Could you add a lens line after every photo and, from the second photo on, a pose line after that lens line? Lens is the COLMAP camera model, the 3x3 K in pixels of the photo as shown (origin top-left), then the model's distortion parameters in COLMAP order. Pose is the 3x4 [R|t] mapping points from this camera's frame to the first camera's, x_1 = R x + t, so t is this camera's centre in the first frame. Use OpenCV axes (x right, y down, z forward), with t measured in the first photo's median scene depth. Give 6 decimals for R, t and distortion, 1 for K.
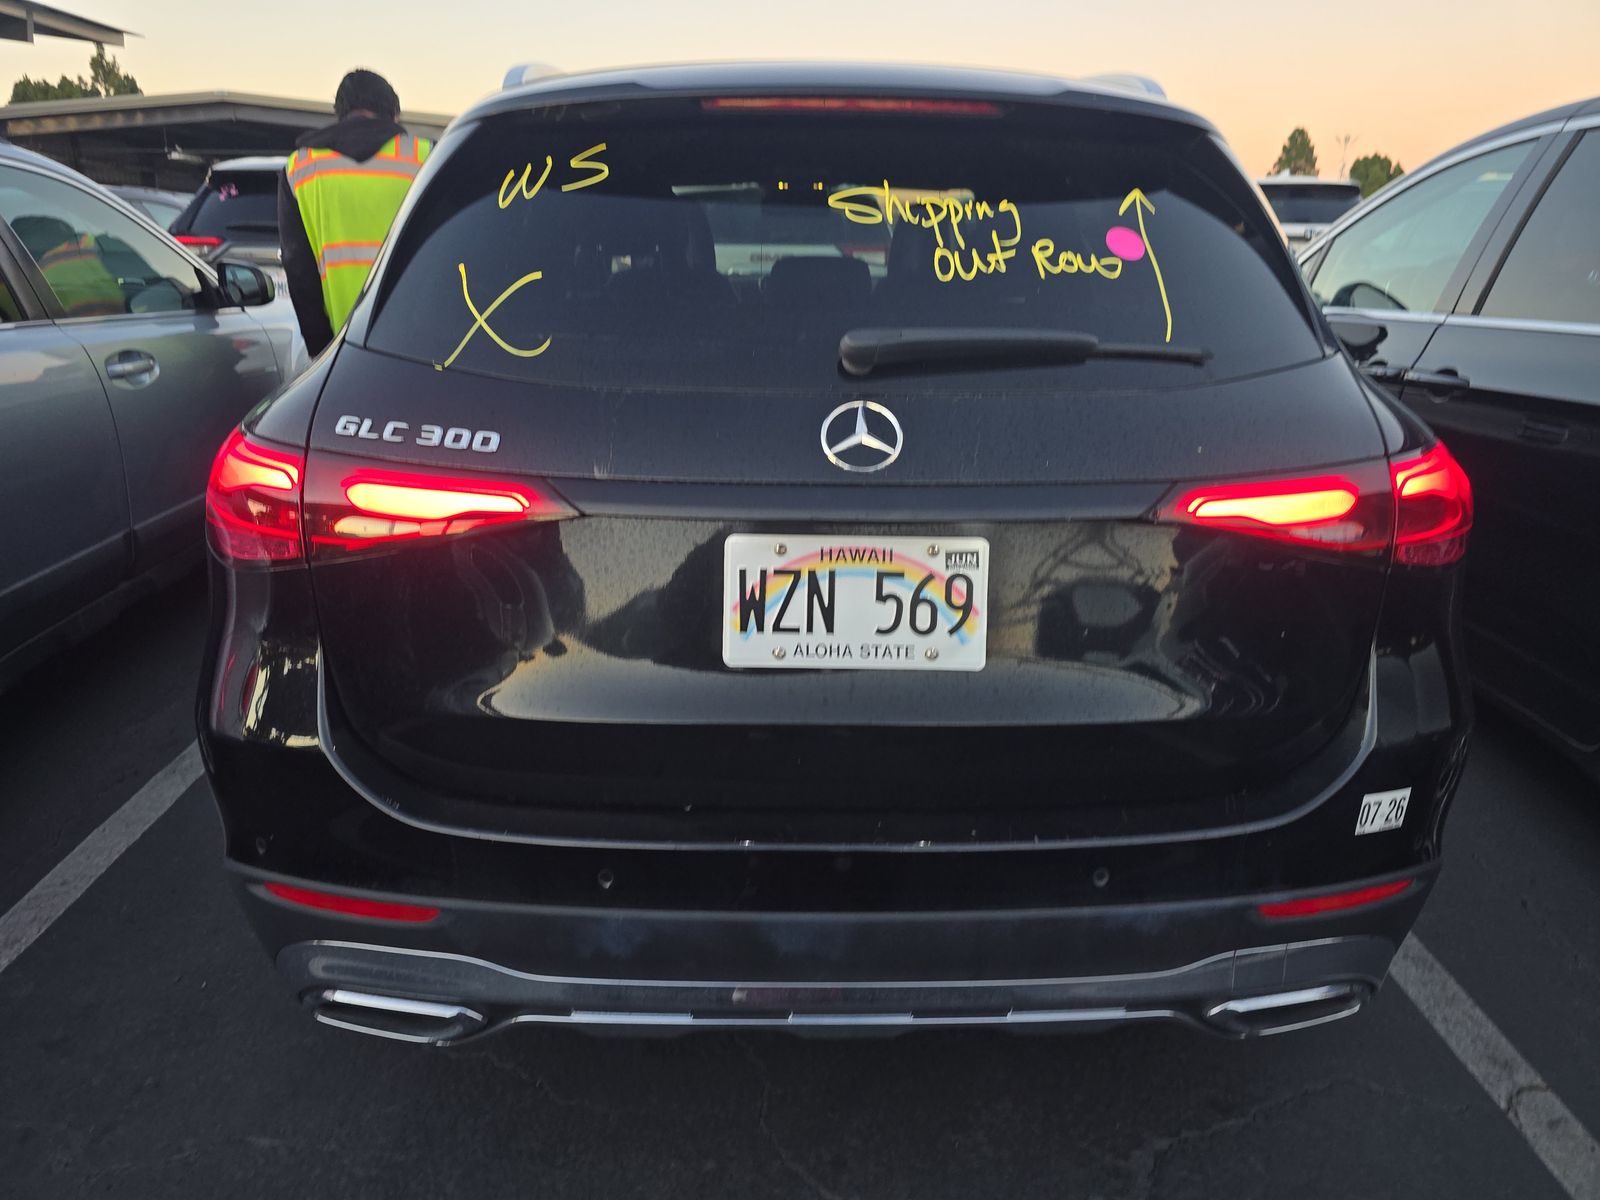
lens RADIAL K [[1042.5, 0, 800.0], [0, 1042.5, 600.0], [0, 0, 1]] dist [0.075687, -0.001168]
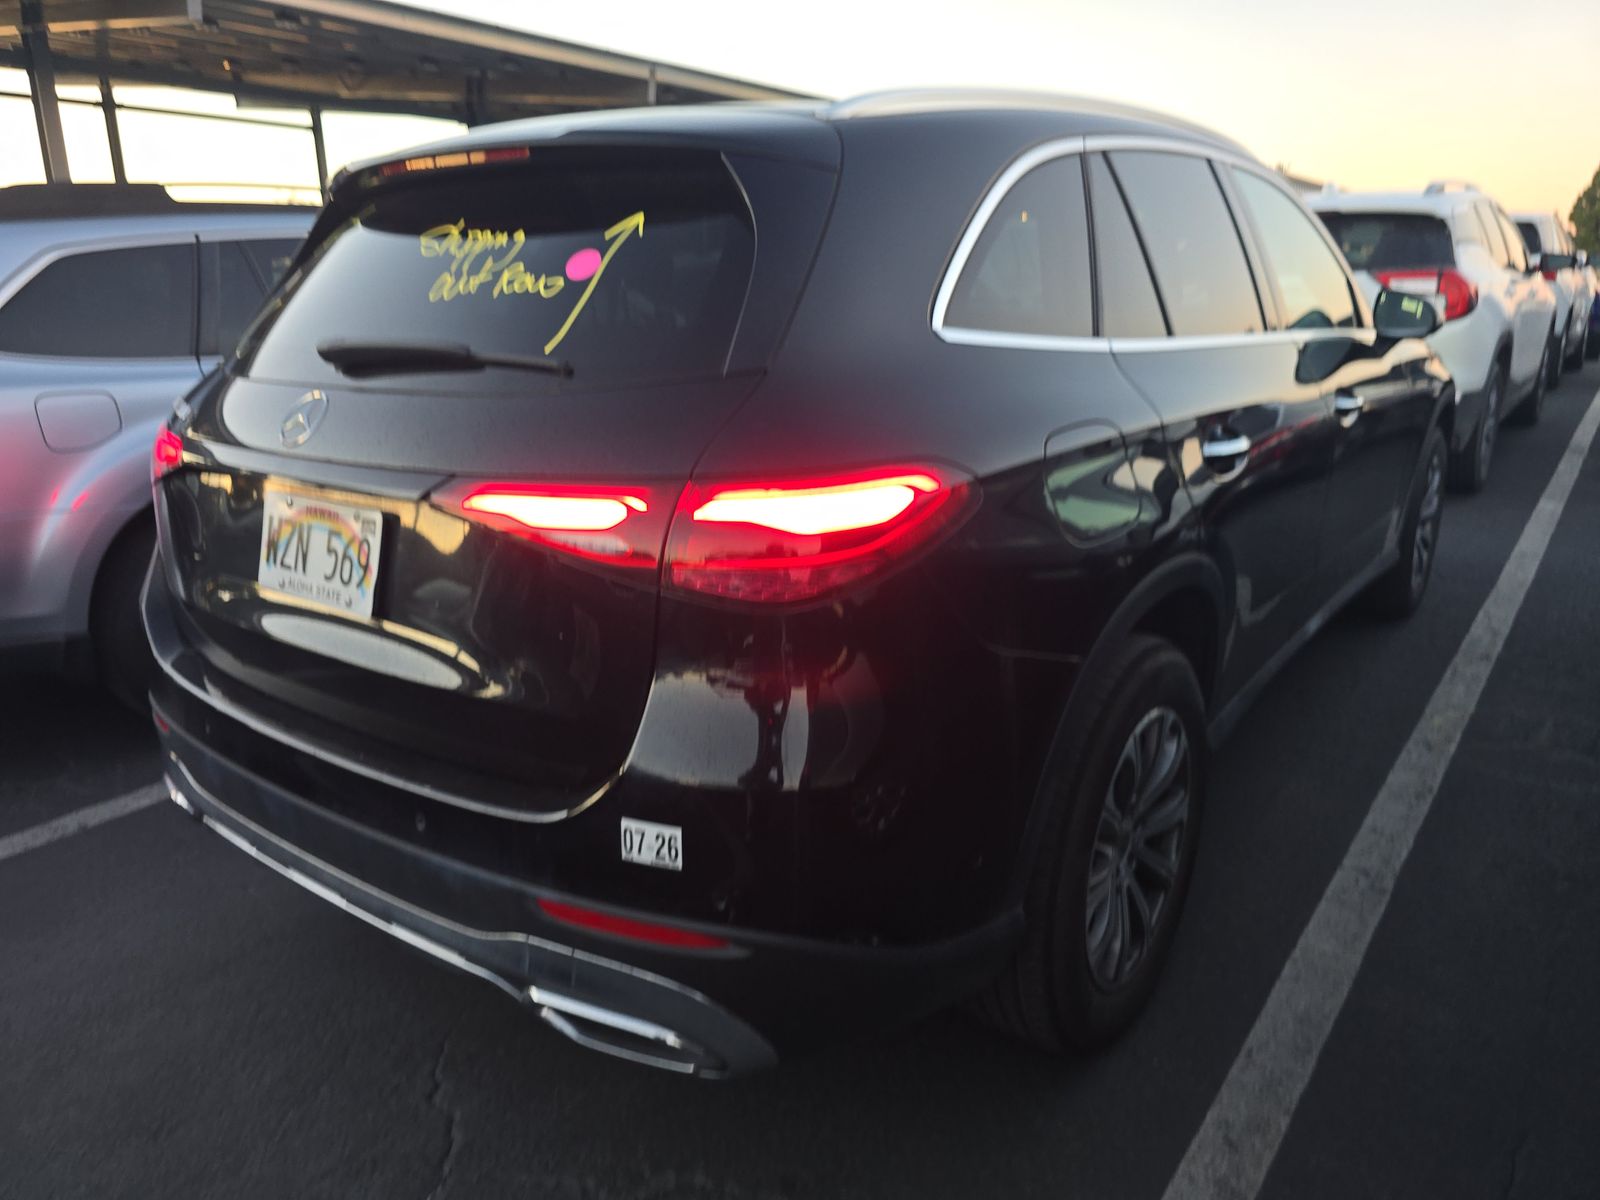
lens RADIAL K [[1042.5, 0, 800.0], [0, 1042.5, 600.0], [0, 0, 1]] dist [0.075687, -0.001168]
pose [[0.771450, 0.144224, -0.619729, 1.310162], [-0.169738, 0.985325, 0.018013, -0.062821], [0.613232, 0.091295, 0.784609, 0.354739]]
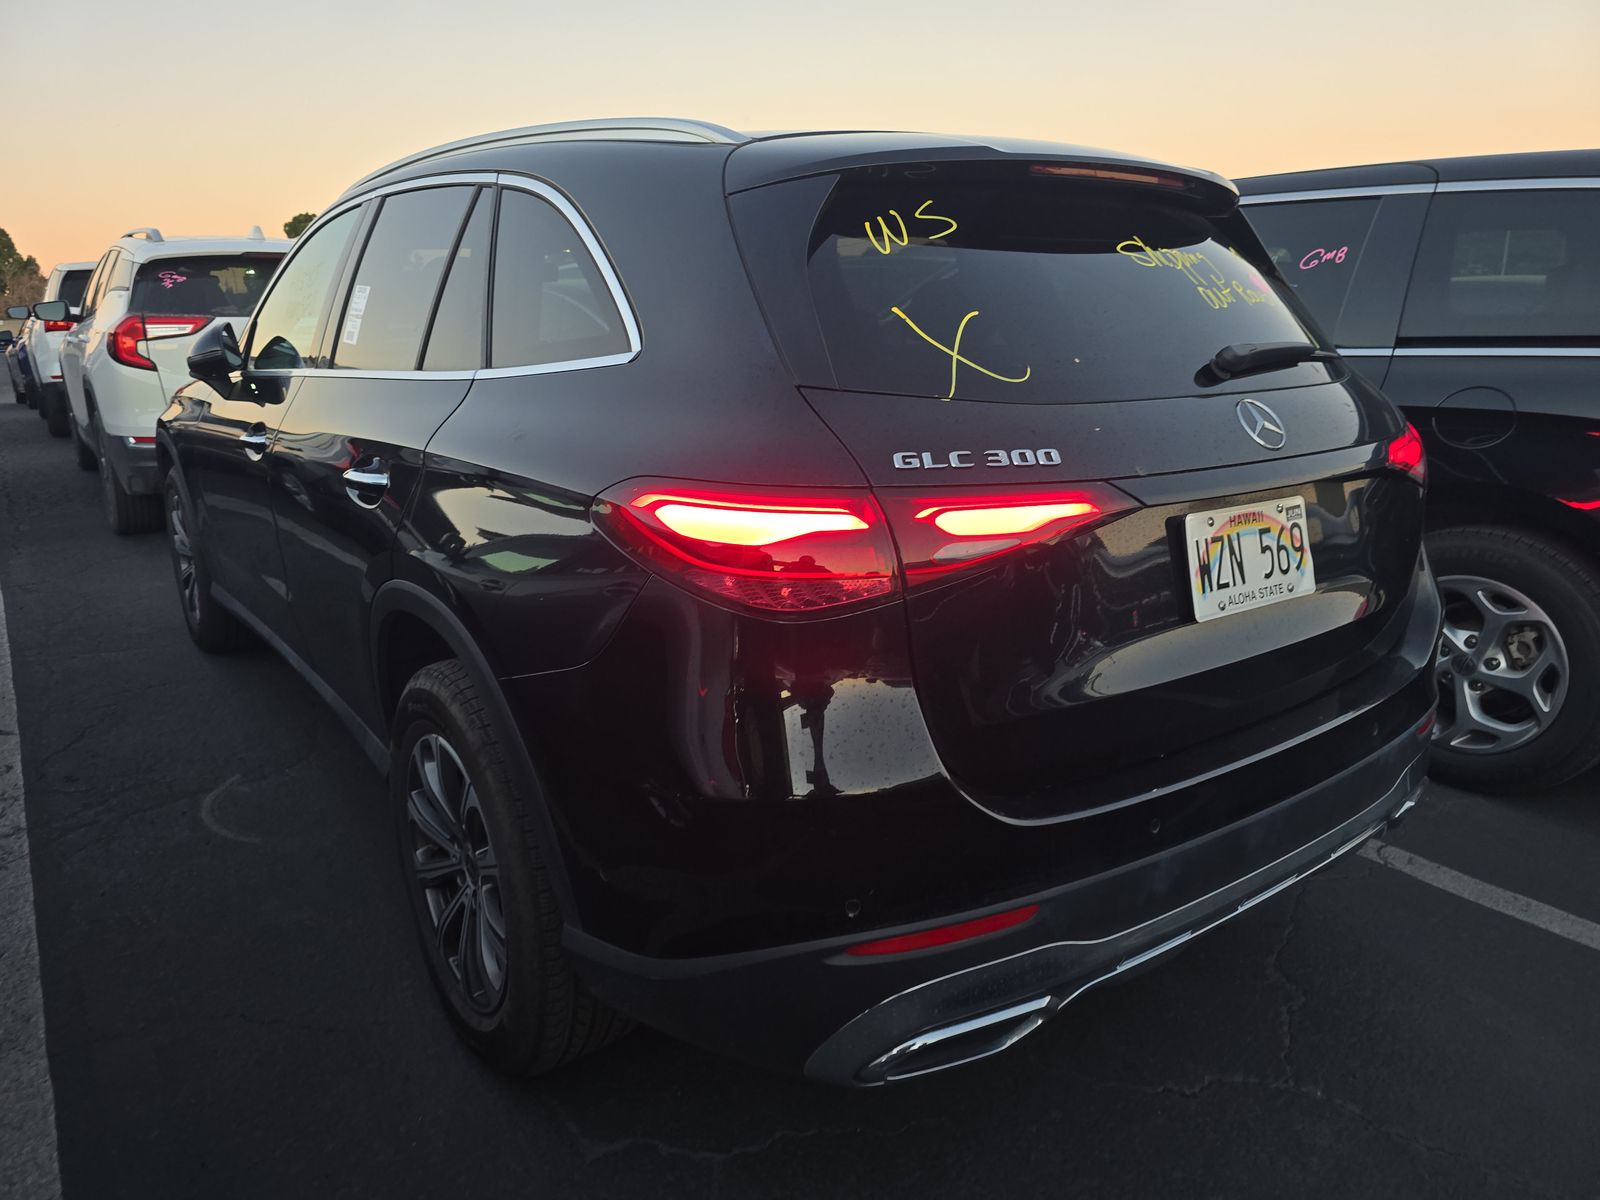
lens RADIAL K [[1042.5, 0, 800.0], [0, 1042.5, 600.0], [0, 0, 1]] dist [0.075687, -0.001168]
pose [[0.827055, -0.164041, 0.537653, -1.093953], [0.197084, 0.980378, -0.004051, -0.048139], [-0.526438, 0.109313, 0.843157, 0.215280]]
